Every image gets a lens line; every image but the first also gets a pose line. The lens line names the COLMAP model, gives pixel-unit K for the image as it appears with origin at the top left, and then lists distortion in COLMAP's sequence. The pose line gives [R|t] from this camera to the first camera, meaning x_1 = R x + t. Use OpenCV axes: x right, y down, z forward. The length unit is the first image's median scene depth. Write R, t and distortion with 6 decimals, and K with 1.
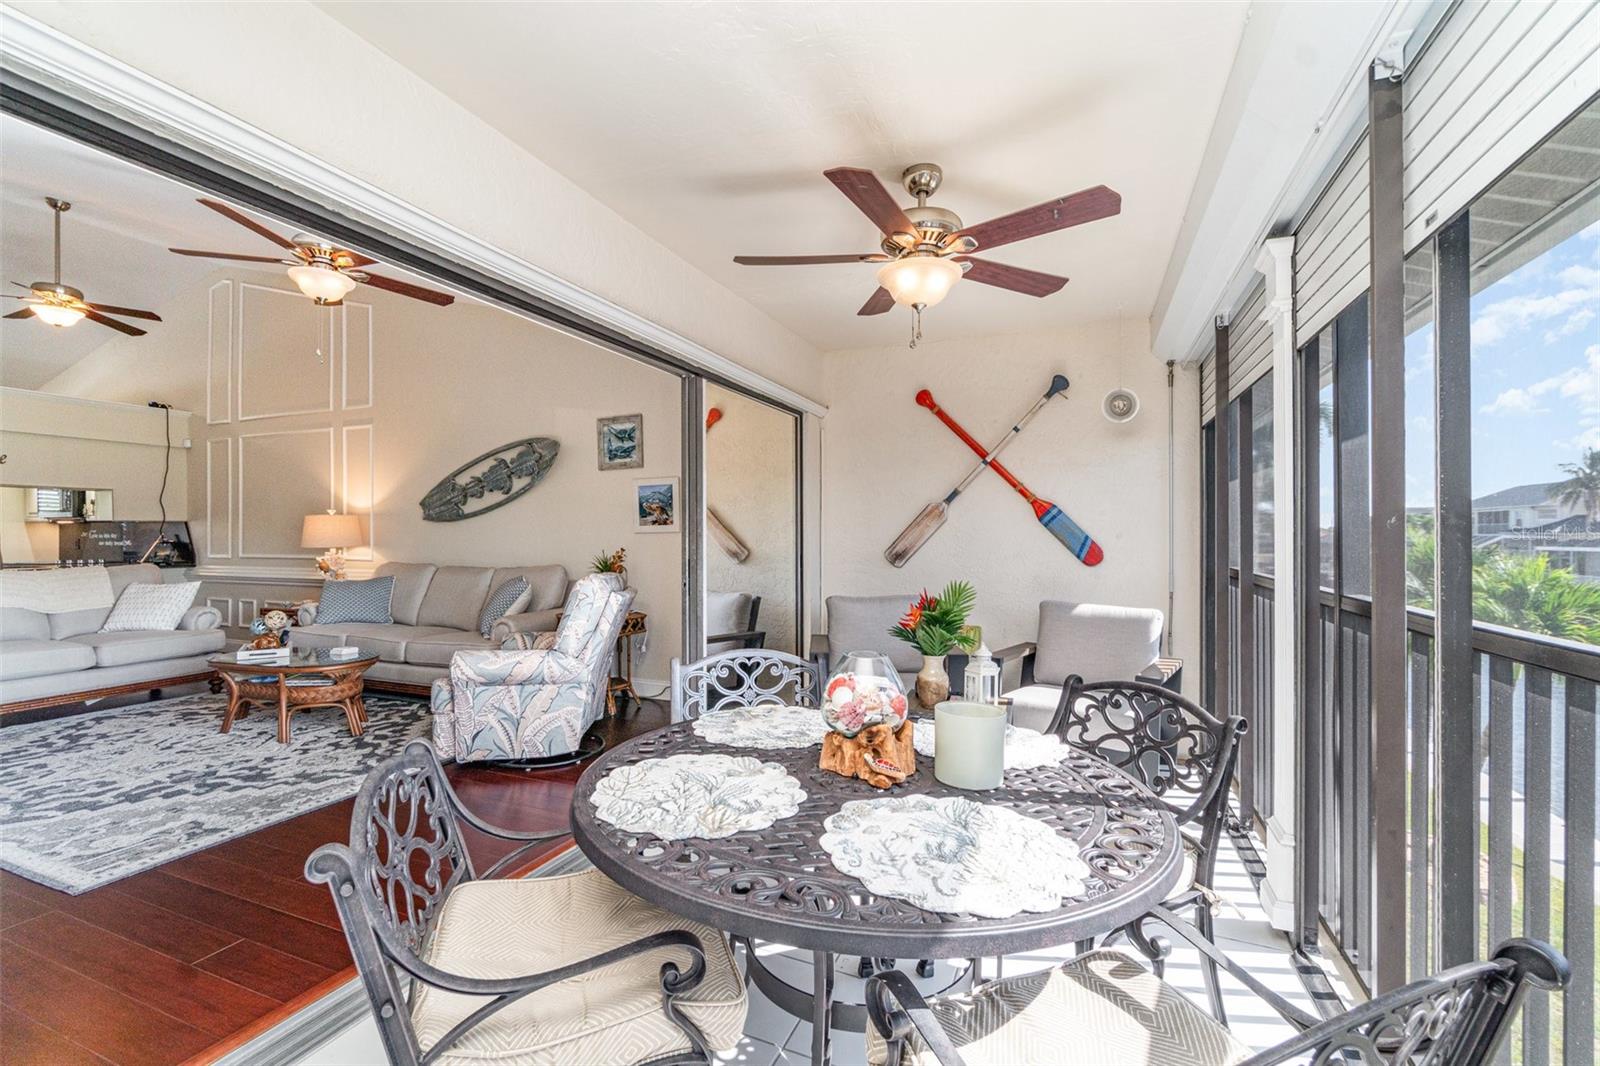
lens RADIAL K [[691.6, 0, 794.2], [0, 691.6, 532.7], [0, 0, 1]] dist [-0.002202, -0.000088]
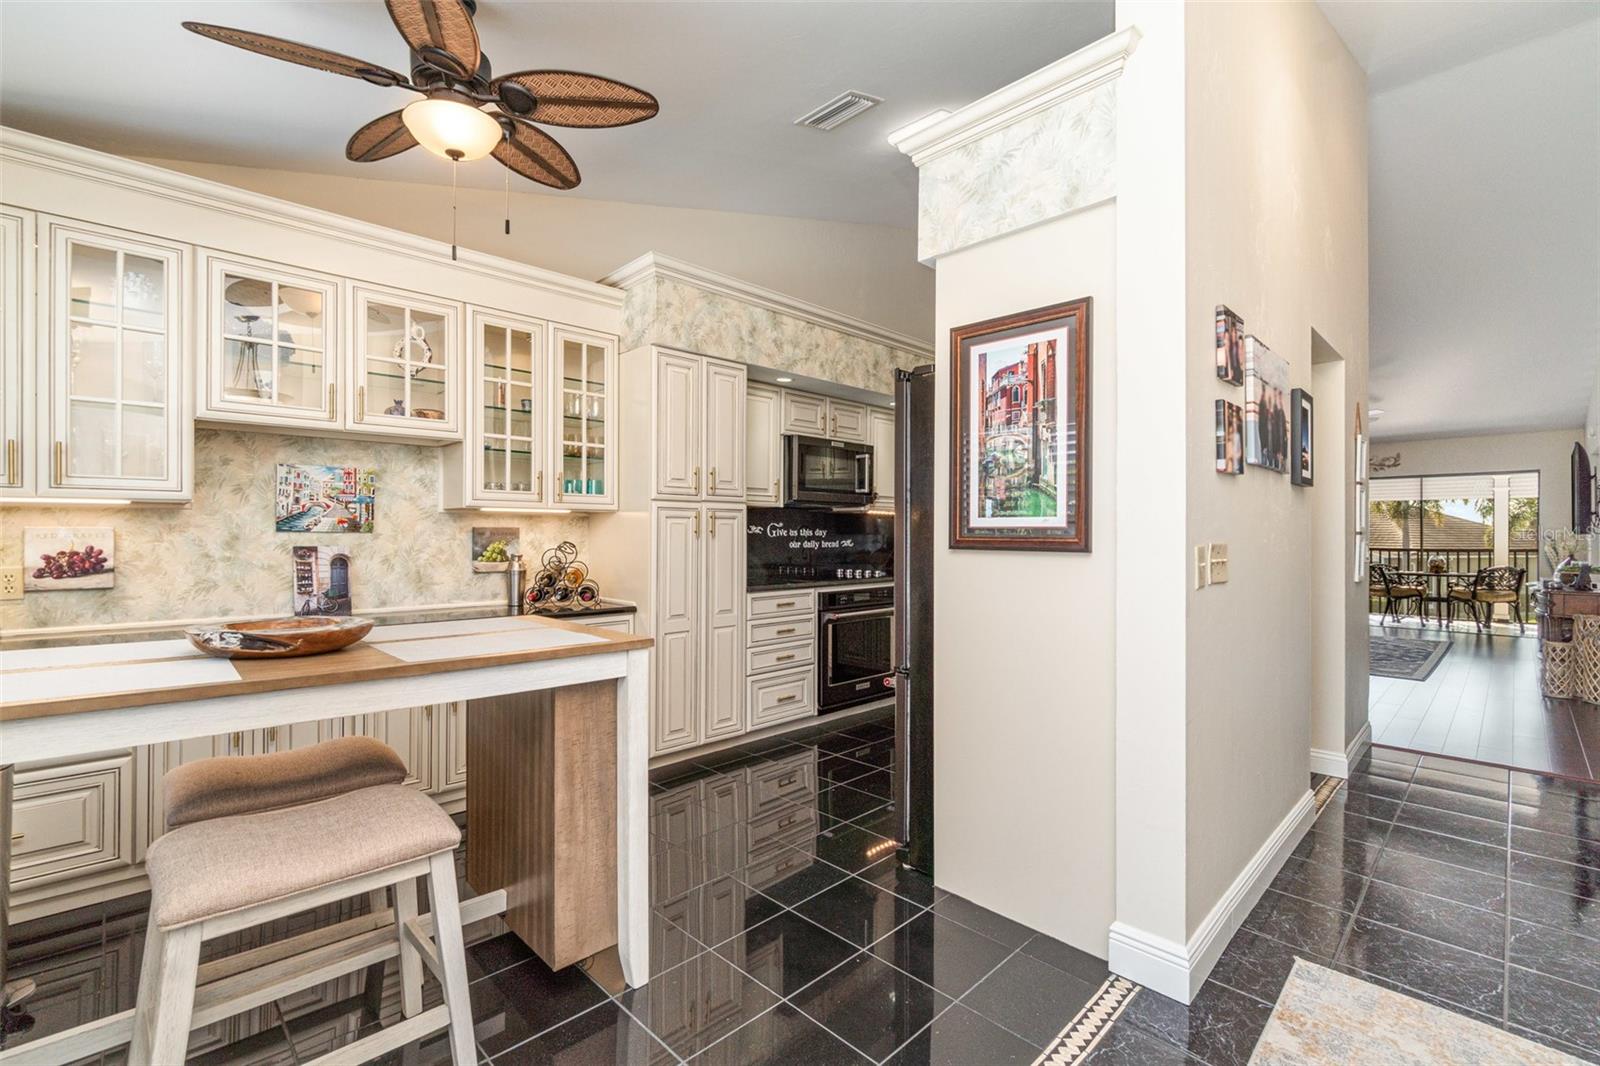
lens RADIAL K [[702.4, 0, 804.4], [0, 702.4, 533.2], [0, 0, 1]] dist [-0.008728, -0.000171]
pose [[0.391449, 0.006870, 0.920174, -2.449419], [-0.006851, 0.999966, -0.004551, 0.012109], [-0.920174, -0.004523, 0.391483, 1.170067]]
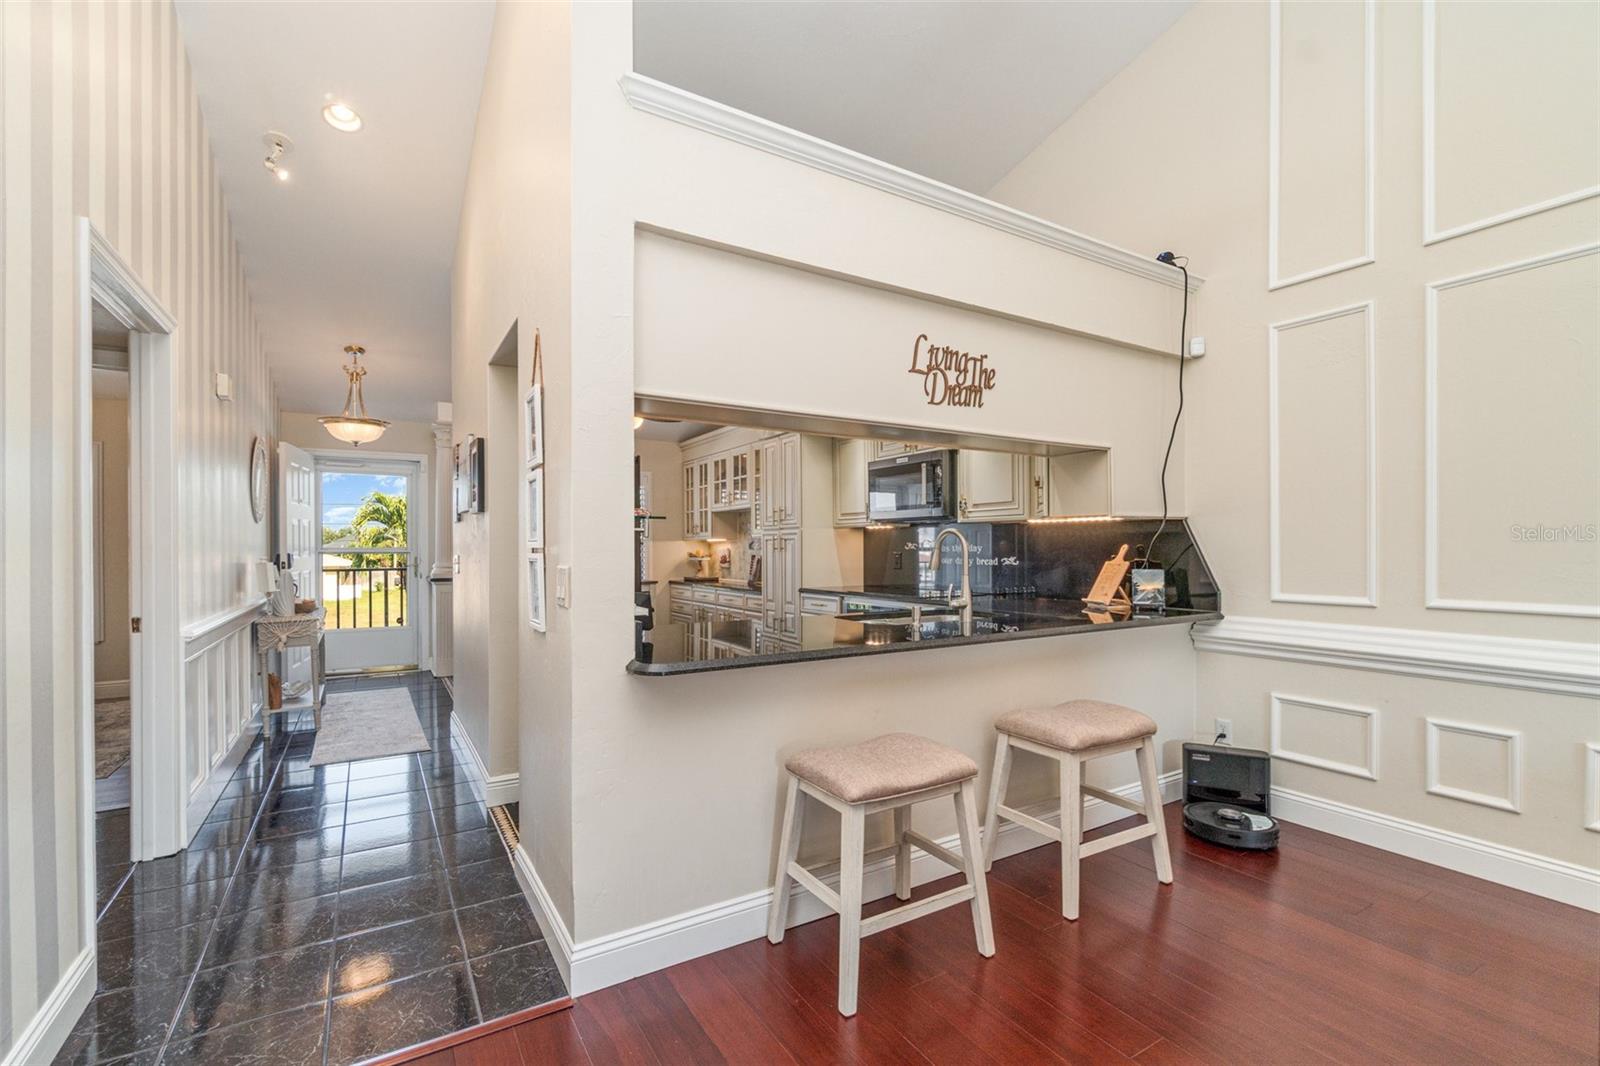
lens RADIAL K [[695.4, 0, 774.6], [0, 695.4, 547.8], [0, 0, 1]] dist [0.001871, 0.000248]
pose [[0.797496, -0.000248, -0.603325, -1.183590], [0.005598, 0.999960, 0.006988, -0.001846], [0.603299, -0.008950, 0.797465, 0.667789]]
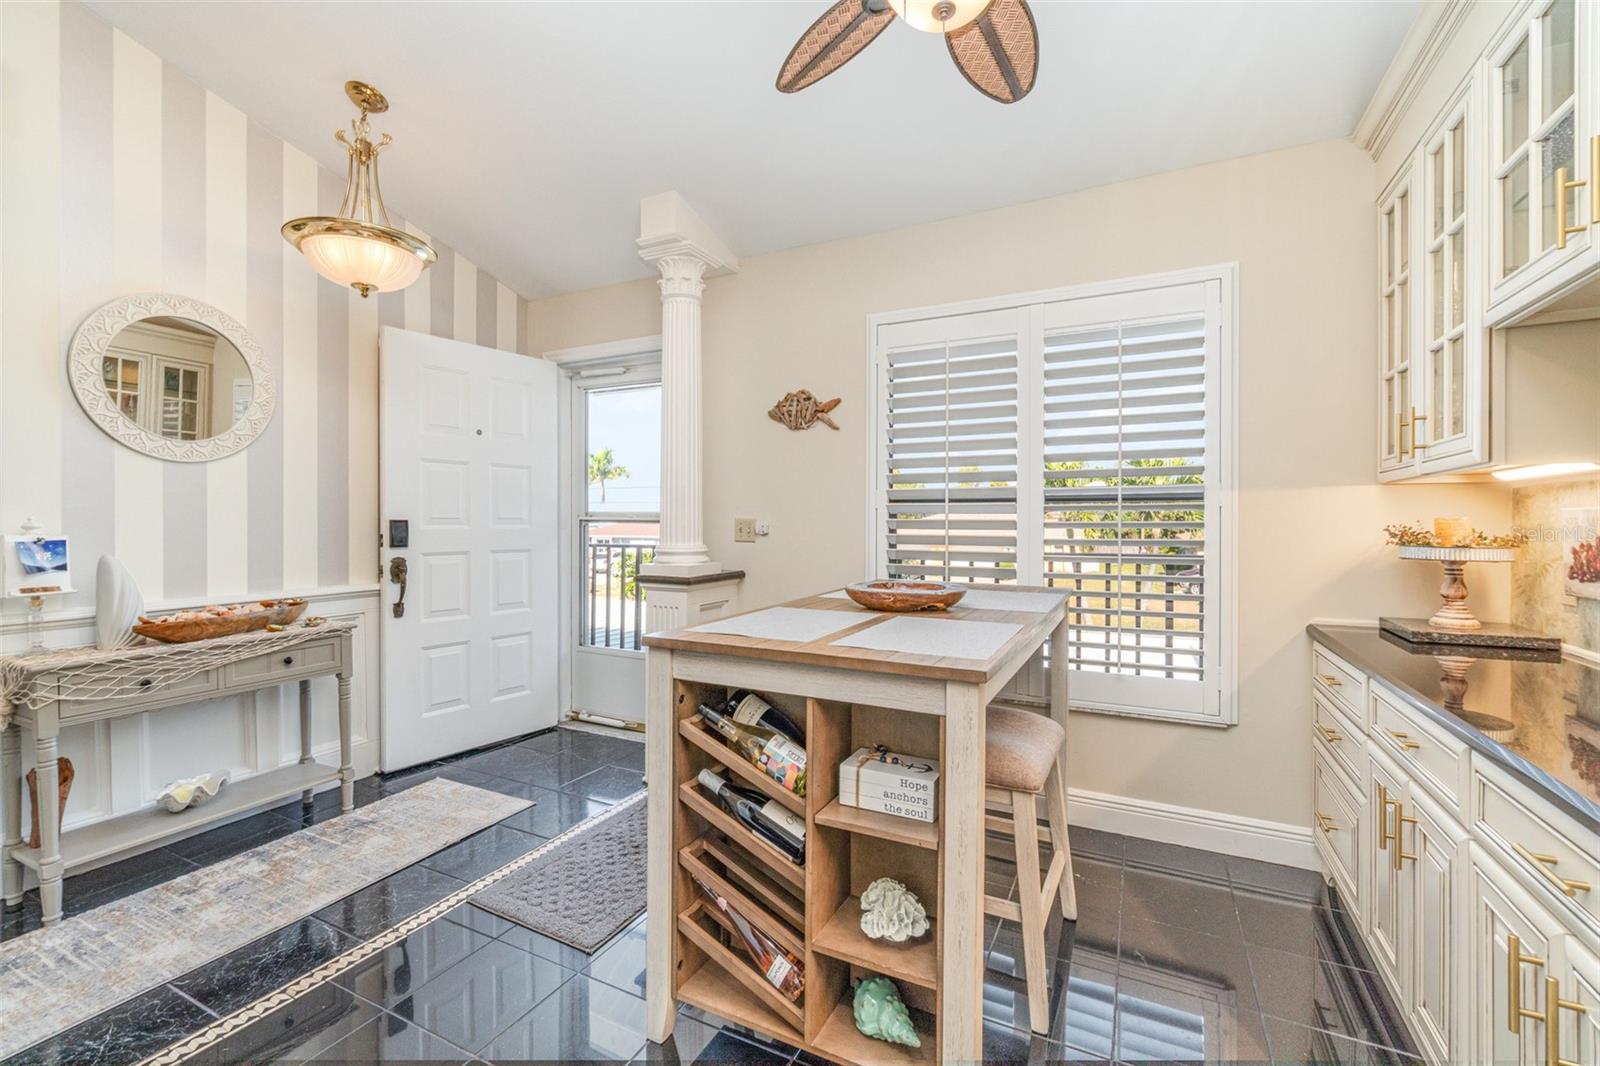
lens RADIAL K [[691.6, 0, 794.2], [0, 691.6, 532.7], [0, 0, 1]] dist [-0.002202, -0.000088]
pose [[-0.077724, 0.011950, -0.996903, -1.850678], [0.005024, 0.999920, 0.011595, 0.015463], [0.996962, -0.004107, -0.077778, 1.476794]]
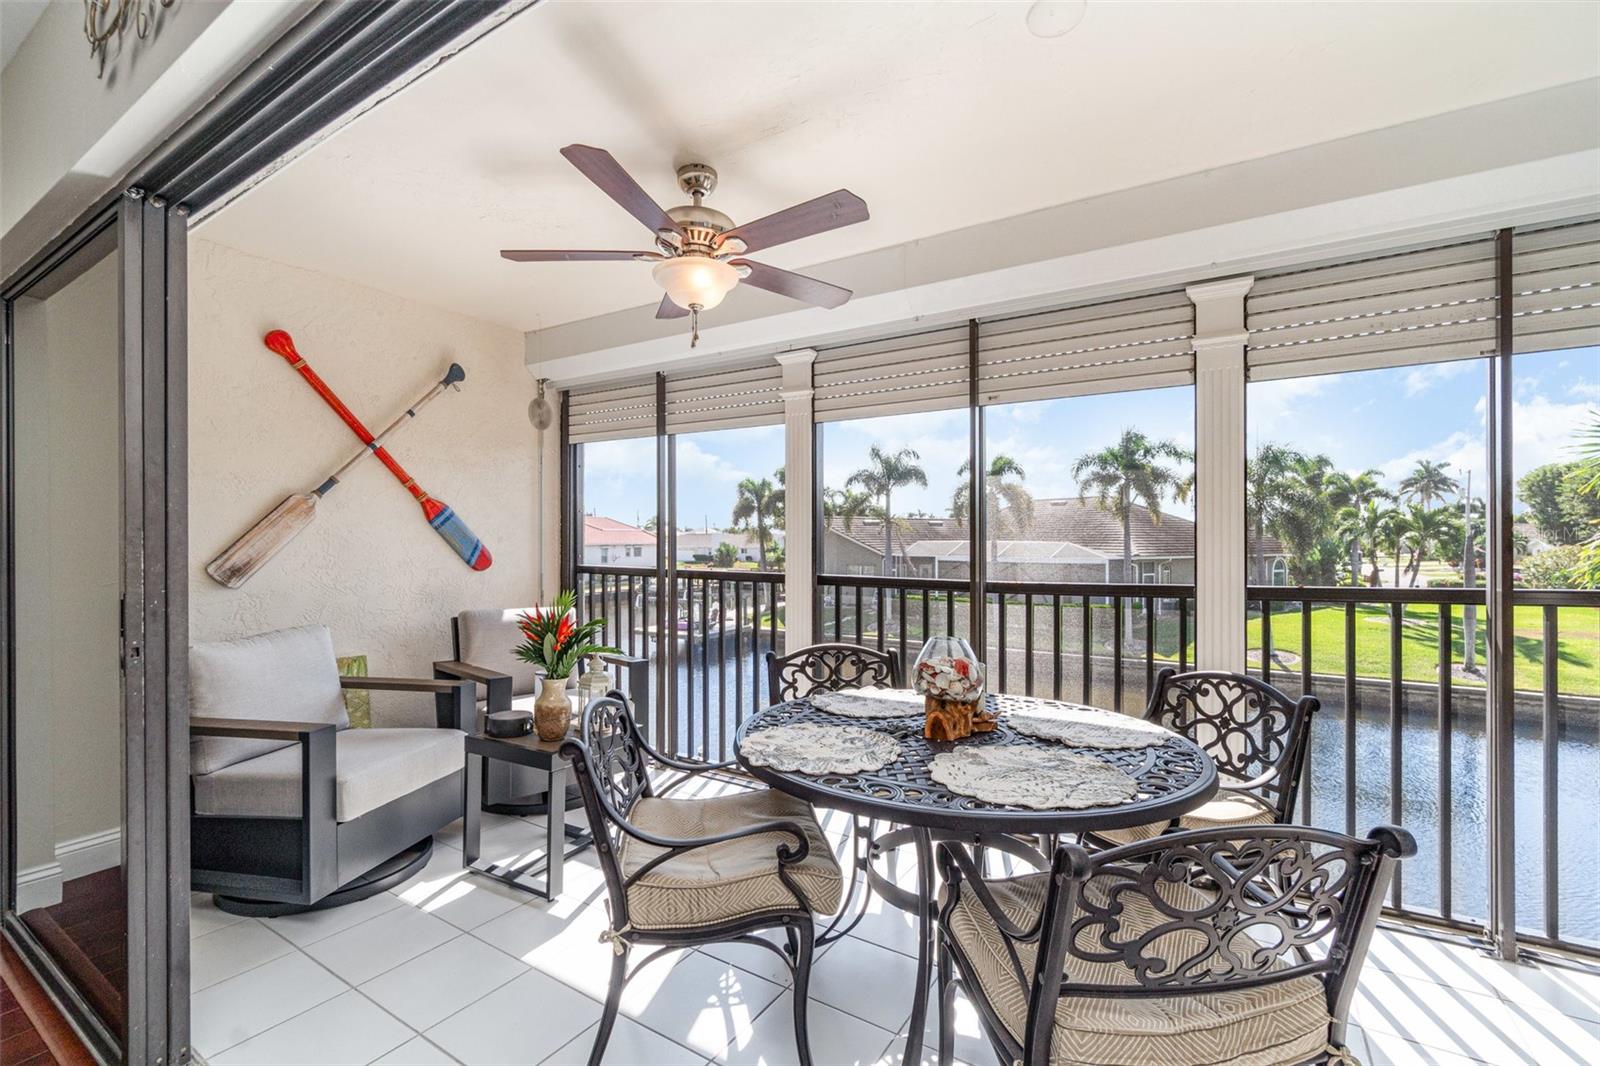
lens RADIAL K [[686.5, 0, 793.6], [0, 686.5, 535.5], [0, 0, 1]] dist [-0.001939, 0.000064]
pose [[0.165498, 0.002163, 0.986208, -0.353335], [-0.002079, 0.999996, -0.001845, -0.001055], [-0.986208, -0.001745, 0.165502, 0.328608]]
